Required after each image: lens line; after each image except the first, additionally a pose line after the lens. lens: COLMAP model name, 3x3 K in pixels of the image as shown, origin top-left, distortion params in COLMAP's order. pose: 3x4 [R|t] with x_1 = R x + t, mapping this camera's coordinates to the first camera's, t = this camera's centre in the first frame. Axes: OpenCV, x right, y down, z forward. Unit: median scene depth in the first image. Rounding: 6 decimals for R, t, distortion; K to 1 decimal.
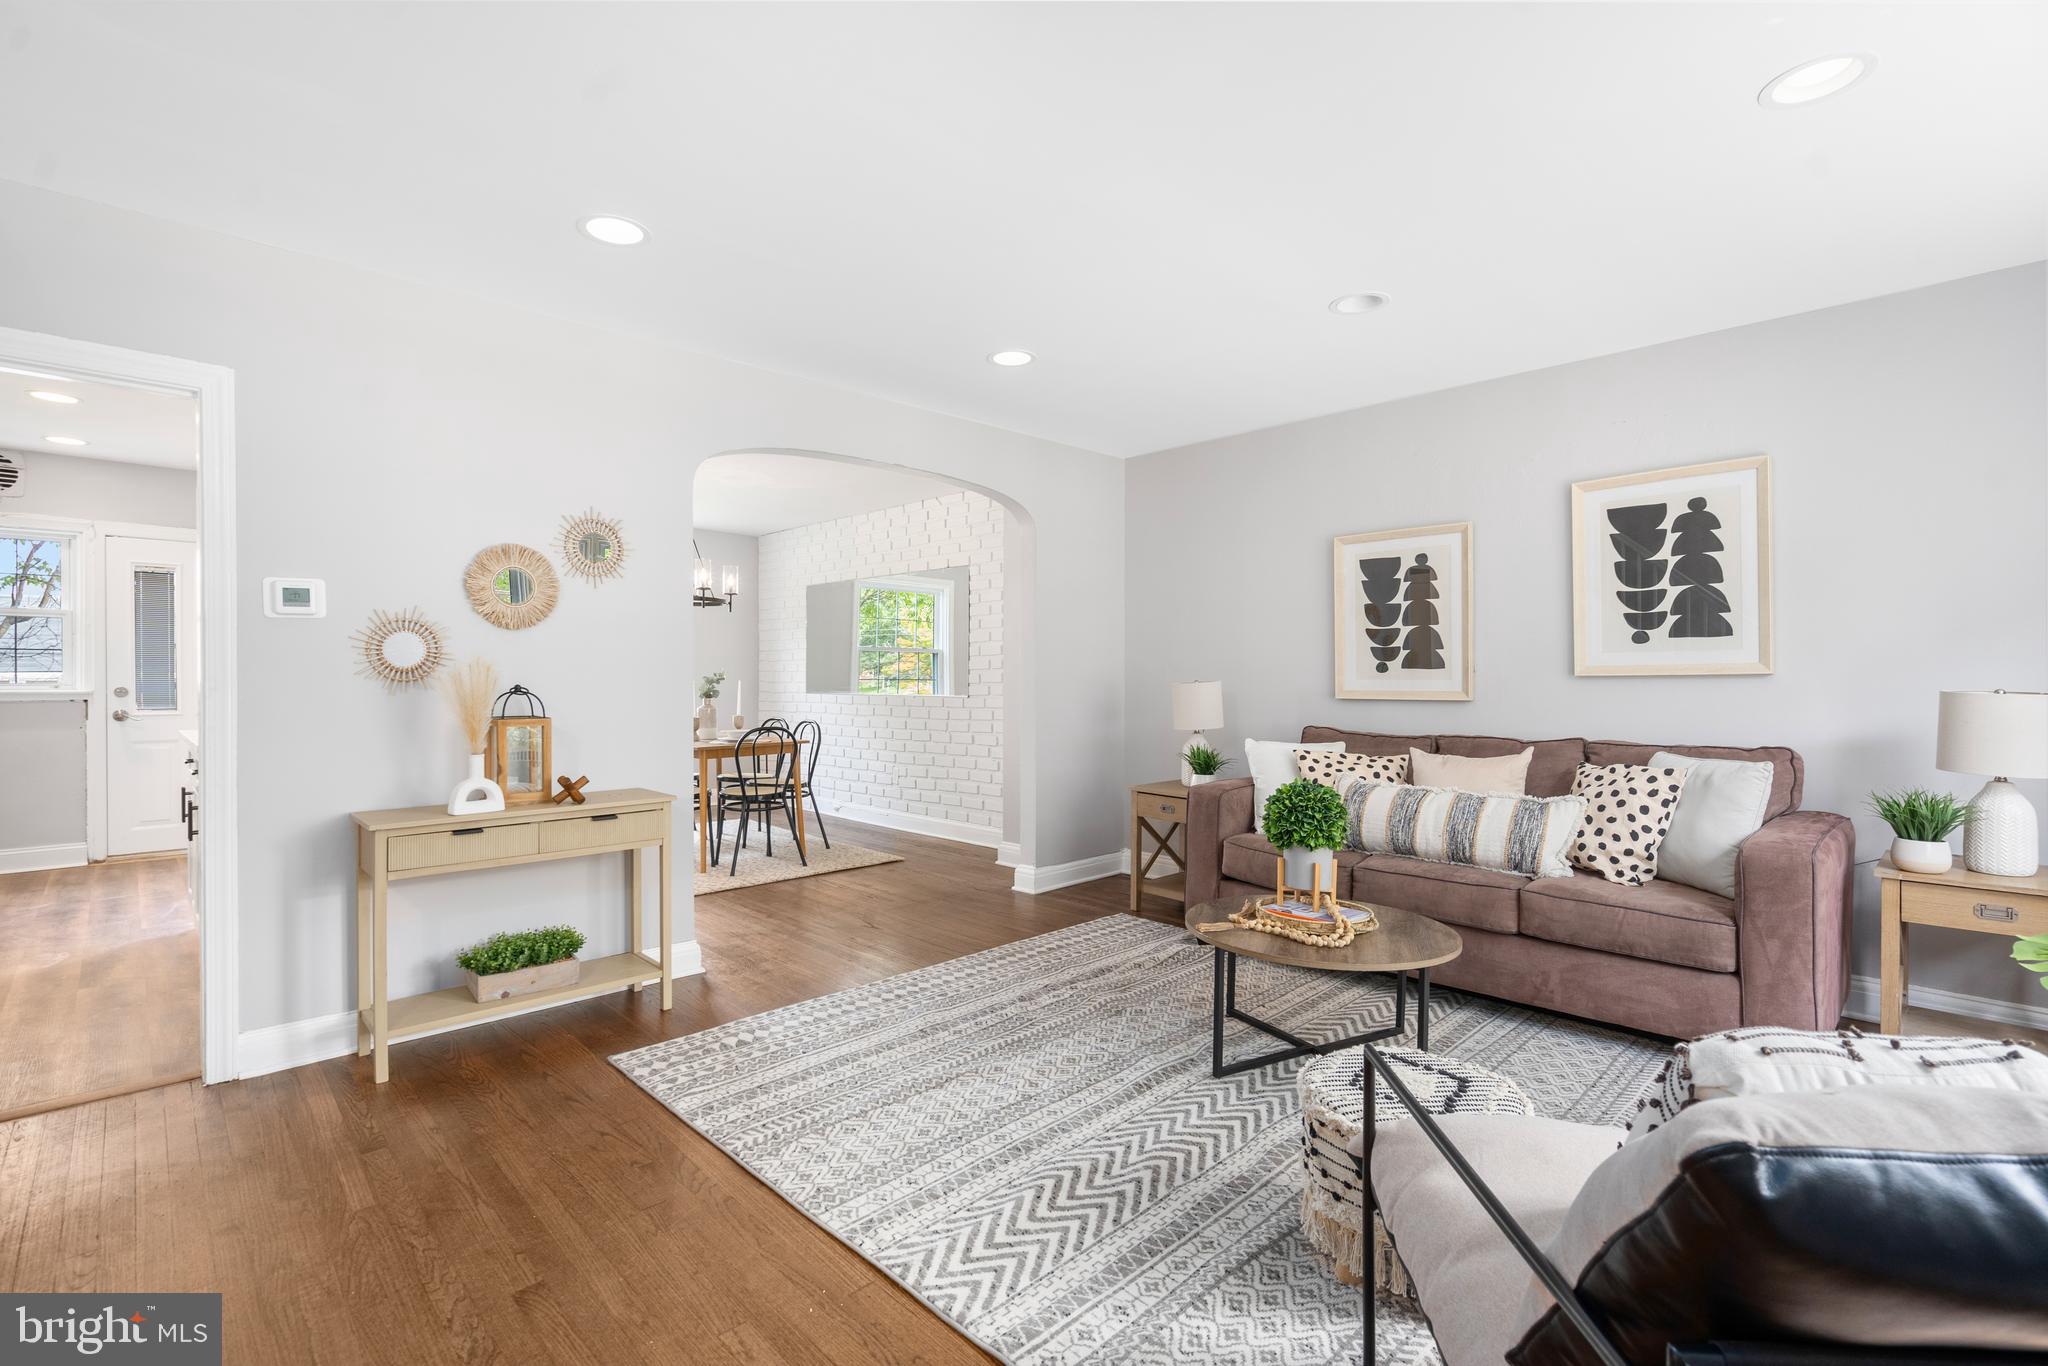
lens RADIAL K [[934.3, 0, 1011.0], [0, 934.3, 674.5], [0, 0, 1]] dist [-0.007075, 0.004003]
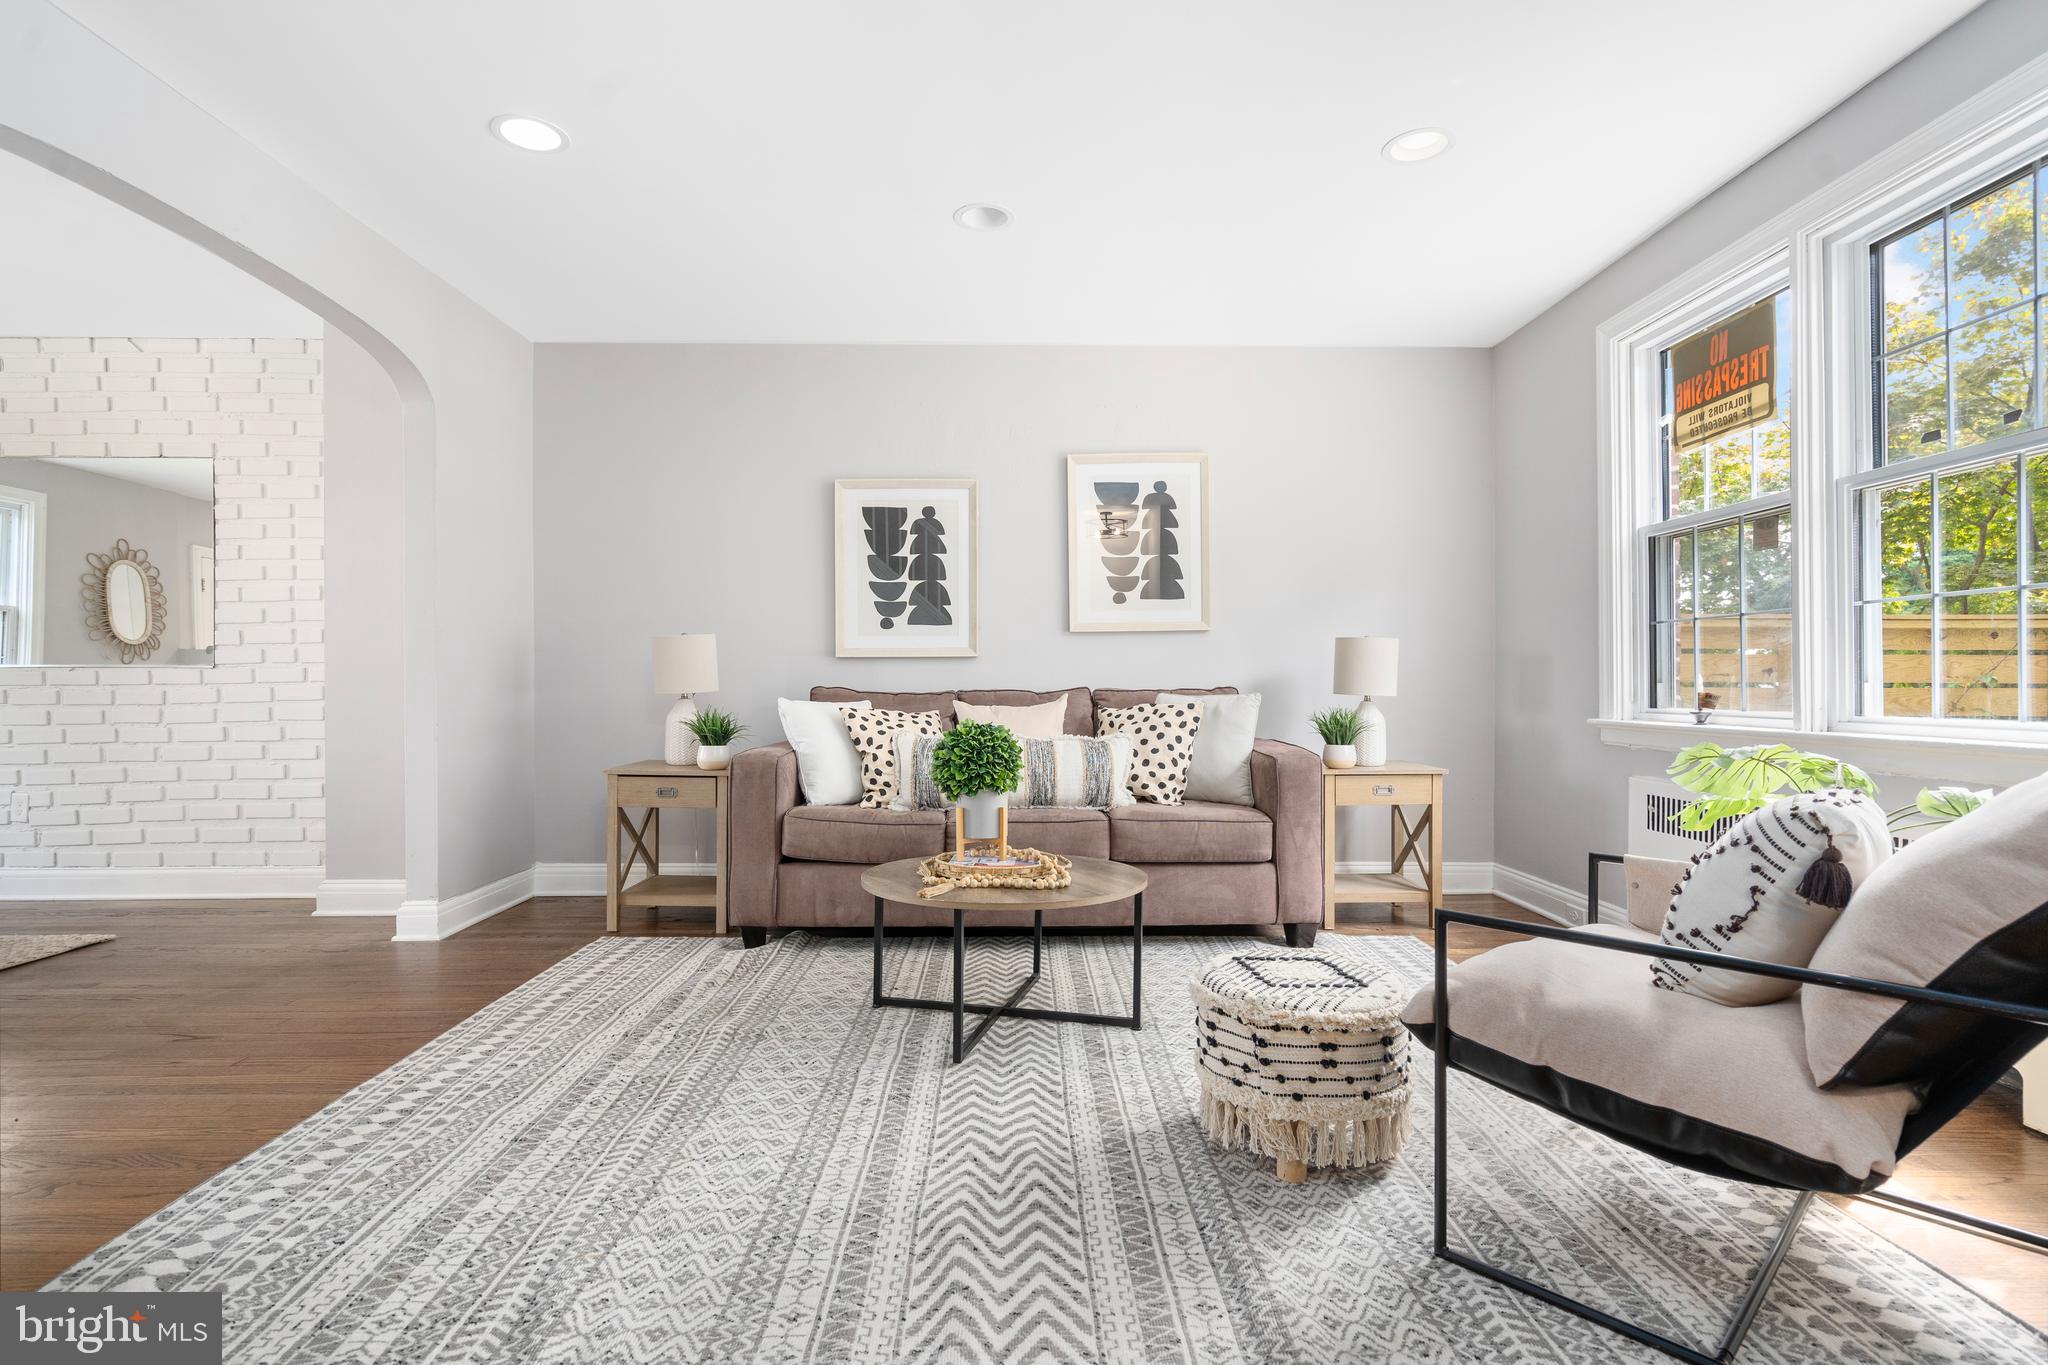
lens RADIAL K [[1008.9, 0, 1026.2], [0, 1008.9, 678.1], [0, 0, 1]] dist [0.001385, 0.003355]
pose [[0.679824, 0.003426, 0.733368, -0.354977], [0.000522, 0.999987, -0.005156, 0.073708], [-0.733375, 0.003888, 0.679813, 0.281882]]
